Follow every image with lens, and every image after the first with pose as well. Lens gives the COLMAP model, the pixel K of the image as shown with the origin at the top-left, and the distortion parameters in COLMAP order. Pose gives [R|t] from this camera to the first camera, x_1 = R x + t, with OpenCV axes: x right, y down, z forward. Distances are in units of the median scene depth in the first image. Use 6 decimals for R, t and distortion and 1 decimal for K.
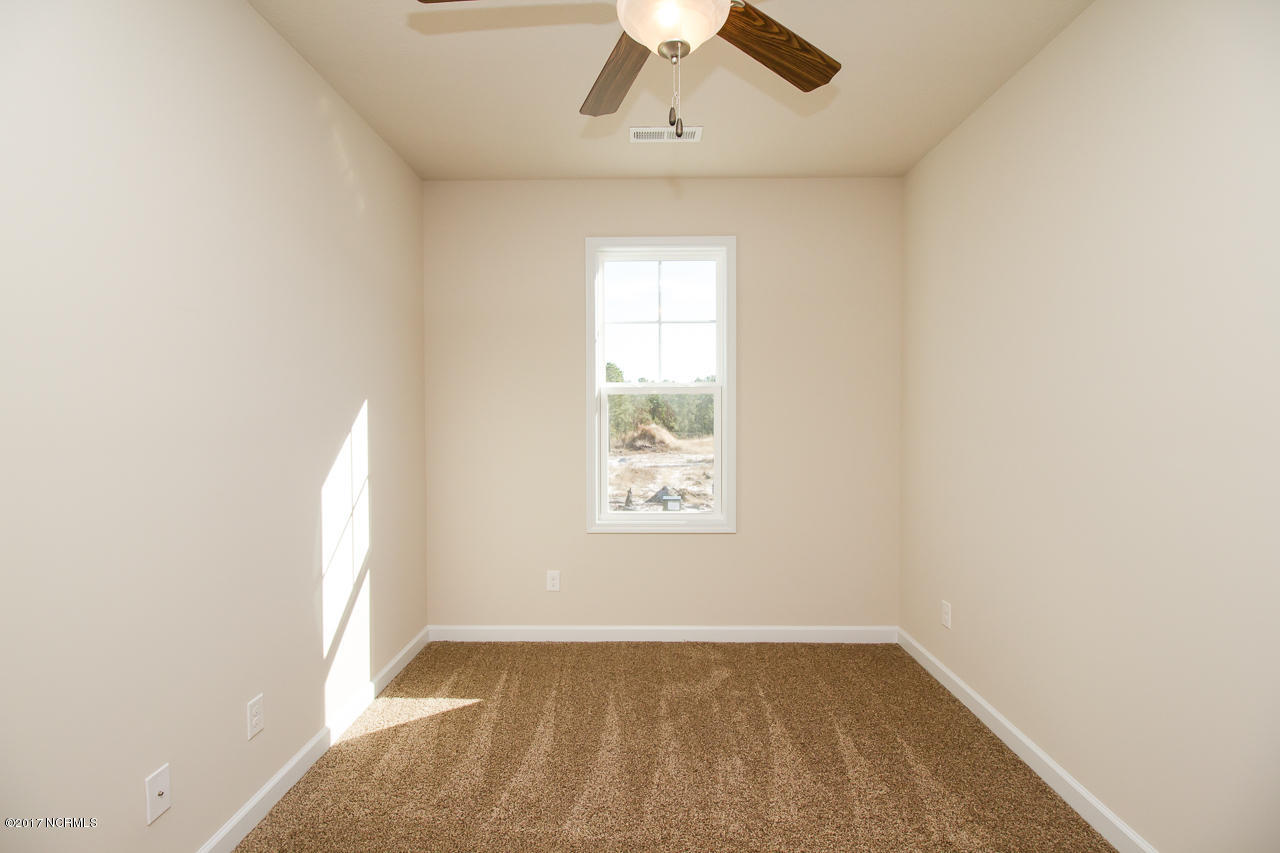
lens RADIAL K [[597.6, 0, 617.5], [0, 597.6, 424.1], [0, 0, 1]] dist [-0.000907, -0.001164]
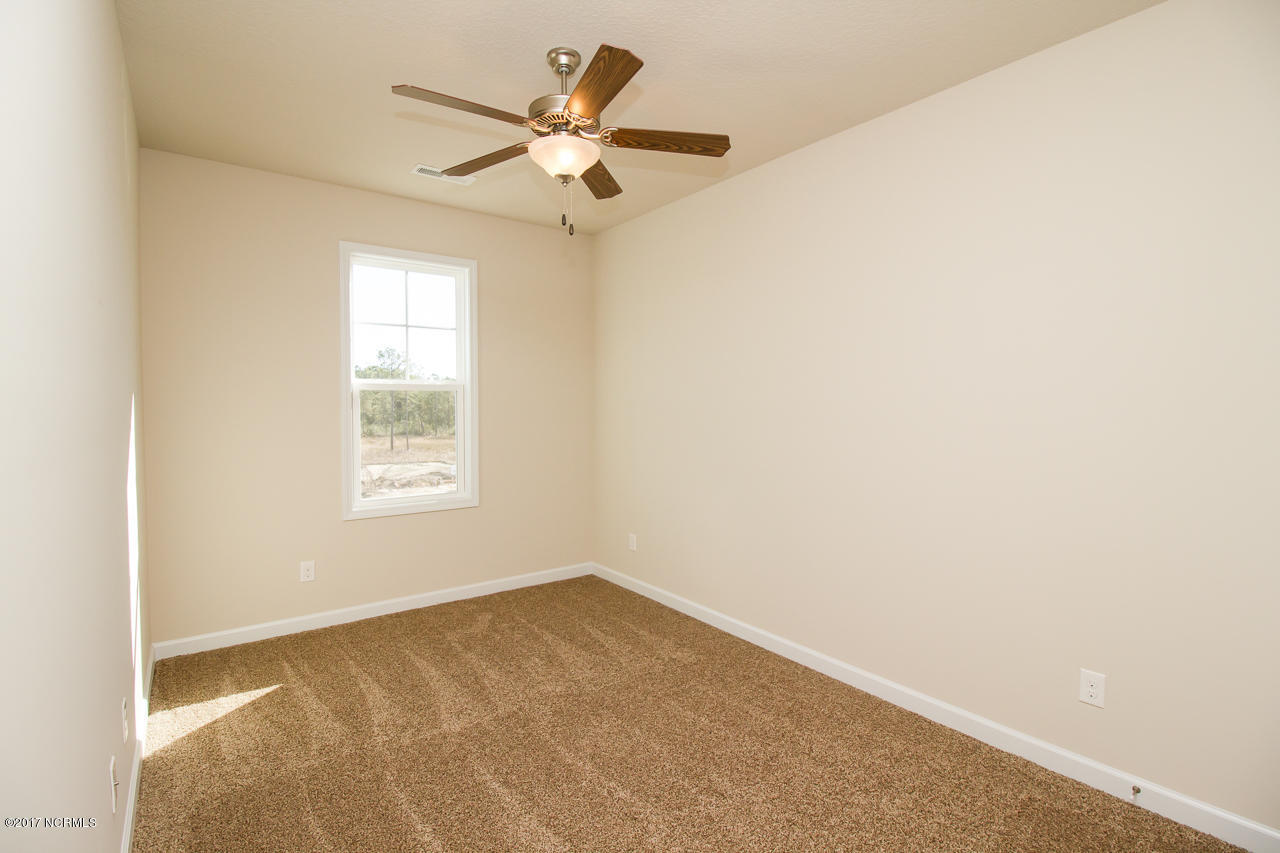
lens RADIAL K [[597.6, 0, 617.5], [0, 597.6, 424.1], [0, 0, 1]] dist [-0.000907, -0.001164]
pose [[0.805372, -0.018710, 0.592475, -0.332350], [0.012540, 0.999816, 0.014526, 0.002434], [-0.592637, -0.004269, 0.805458, -0.161505]]
